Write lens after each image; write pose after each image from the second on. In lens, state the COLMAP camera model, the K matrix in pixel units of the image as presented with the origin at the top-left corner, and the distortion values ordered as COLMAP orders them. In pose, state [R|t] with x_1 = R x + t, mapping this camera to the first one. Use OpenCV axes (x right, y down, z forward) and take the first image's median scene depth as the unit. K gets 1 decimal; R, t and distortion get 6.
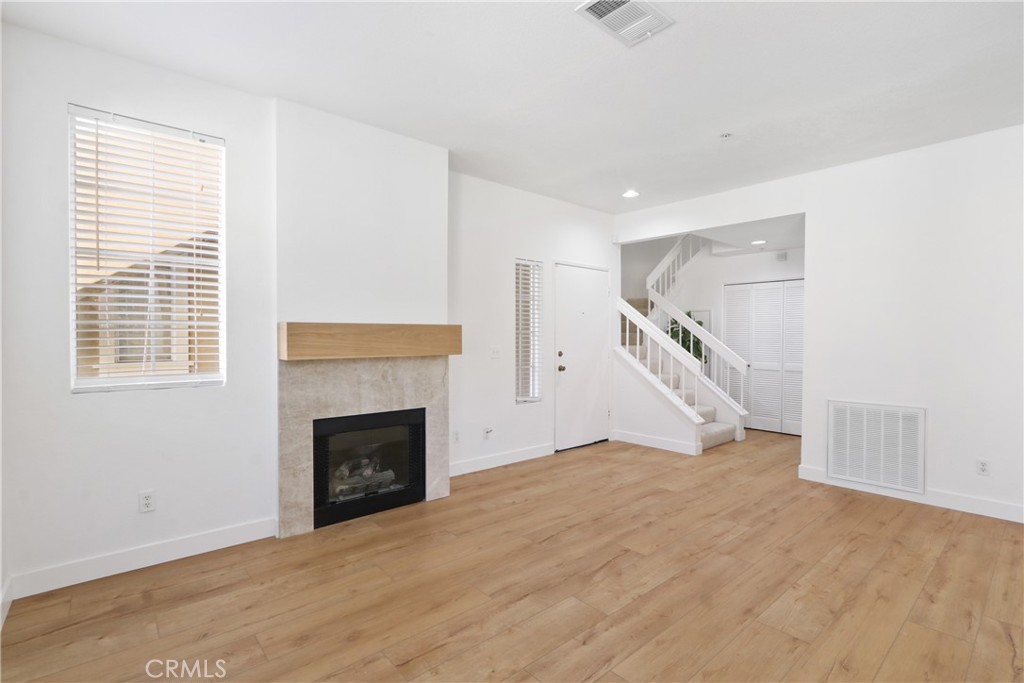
lens RADIAL K [[478.7, 0, 518.2], [0, 478.7, 342.6], [0, 0, 1]] dist [-0.013094, 0.000514]
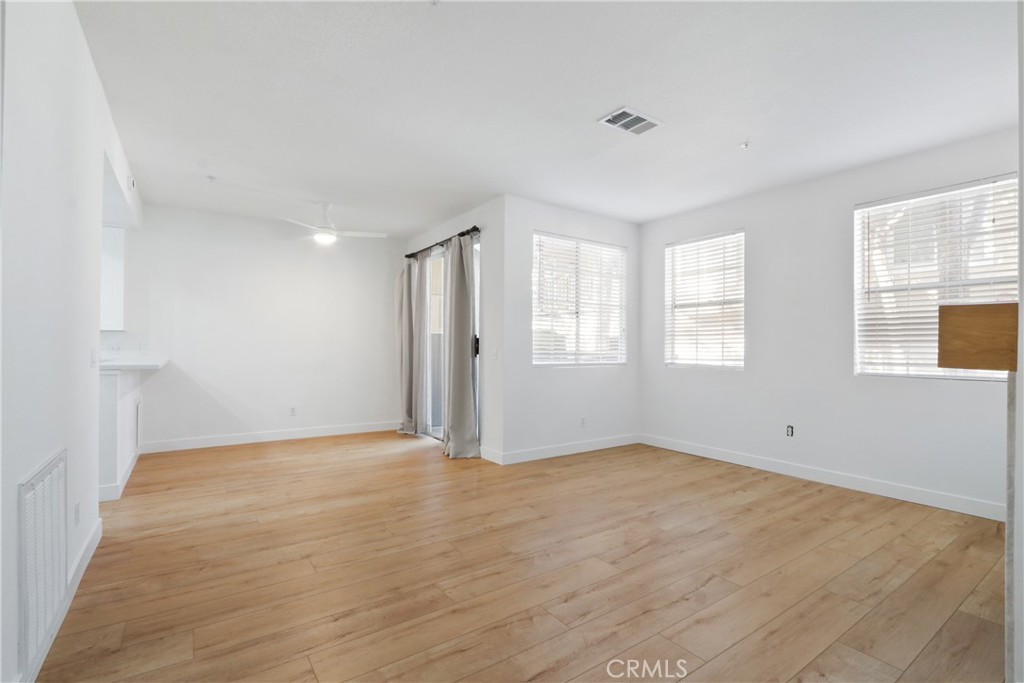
lens RADIAL K [[478.7, 0, 518.2], [0, 478.7, 342.6], [0, 0, 1]] dist [-0.013094, 0.000514]
pose [[-0.994864, -0.008861, 0.100830, 0.338693], [-0.008344, 0.999950, 0.005548, 0.002166], [-0.100874, 0.004678, -0.994888, 2.049564]]
